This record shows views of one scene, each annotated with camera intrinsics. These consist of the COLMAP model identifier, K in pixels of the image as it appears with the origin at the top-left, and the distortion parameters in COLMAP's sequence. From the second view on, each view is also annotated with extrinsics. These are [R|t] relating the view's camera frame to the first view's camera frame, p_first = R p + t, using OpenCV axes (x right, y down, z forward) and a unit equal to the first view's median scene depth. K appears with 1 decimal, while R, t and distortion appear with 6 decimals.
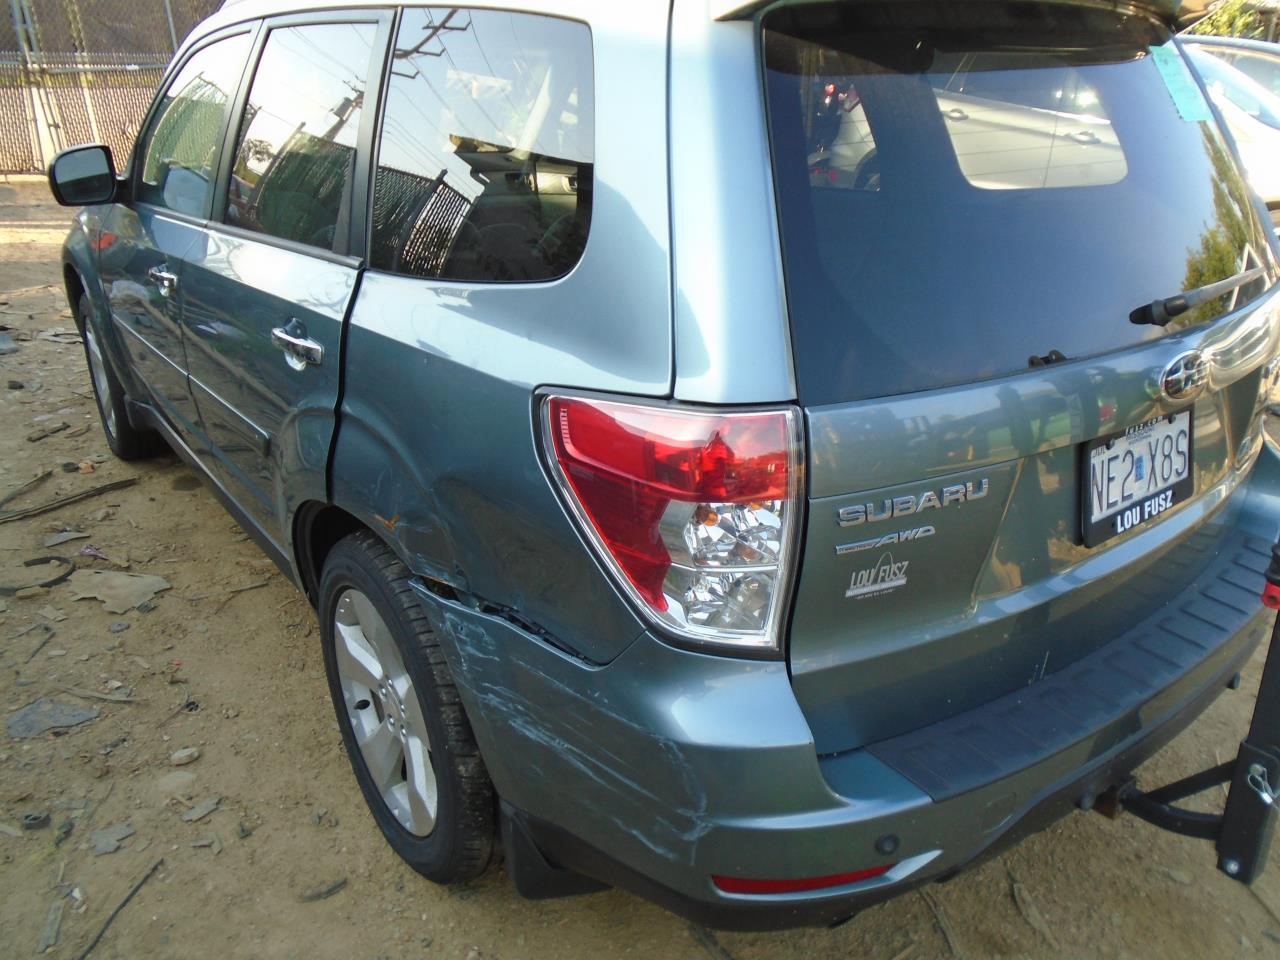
lens RADIAL K [[960.1, 0, 642.1], [0, 960.1, 480.5], [0, 0, 1]] dist [-0.014684, 0.016715]
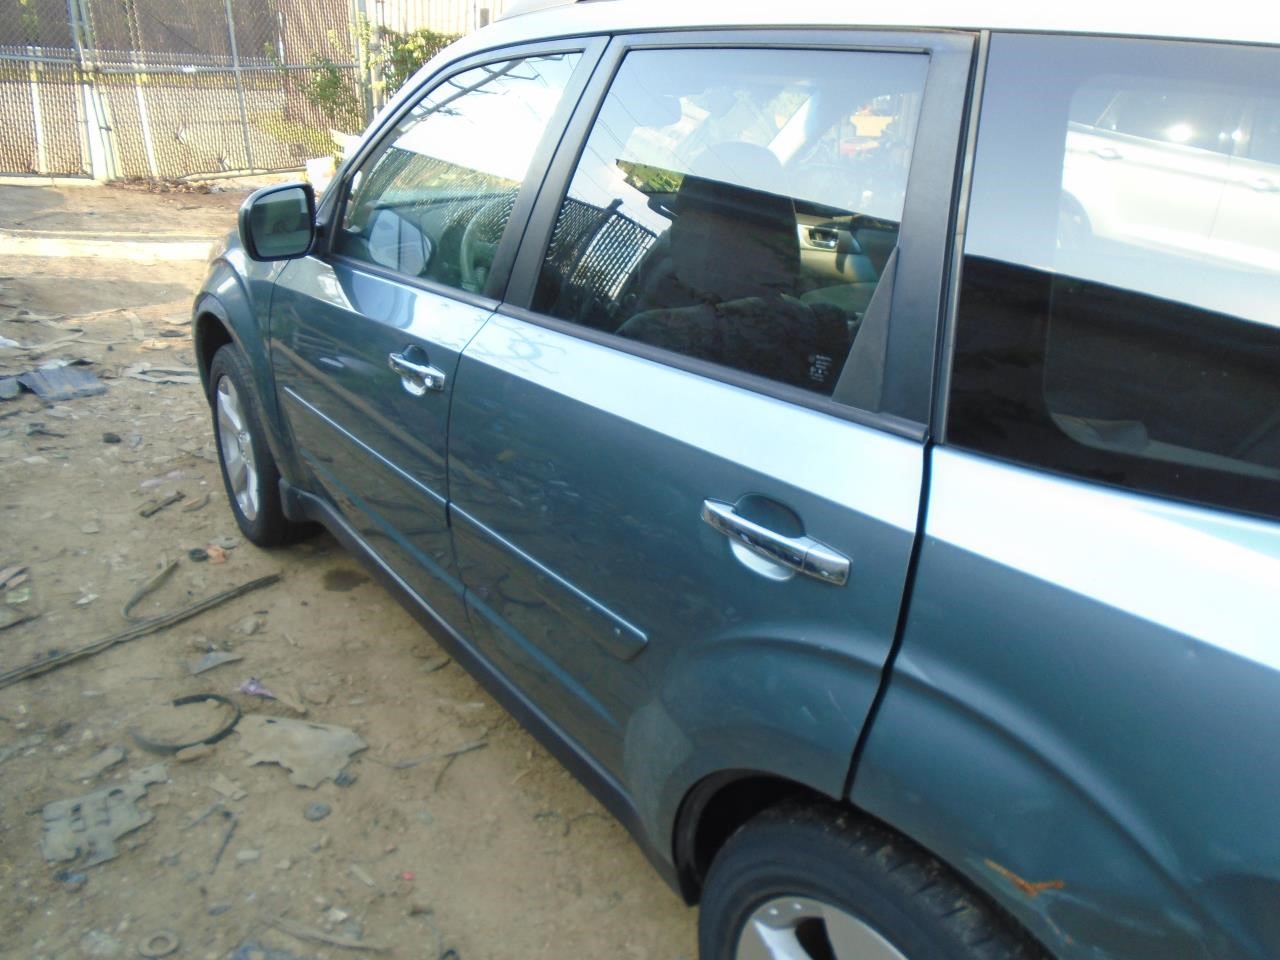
lens RADIAL K [[960.1, 0, 639.2], [0, 960.1, 478.0], [0, 0, 1]] dist [-0.014684, 0.016715]
pose [[0.999452, 0.033099, 0.000526, -0.240703], [-0.033088, 0.999352, -0.014140, -0.090976], [-0.000993, 0.014115, 0.999900, 0.183875]]
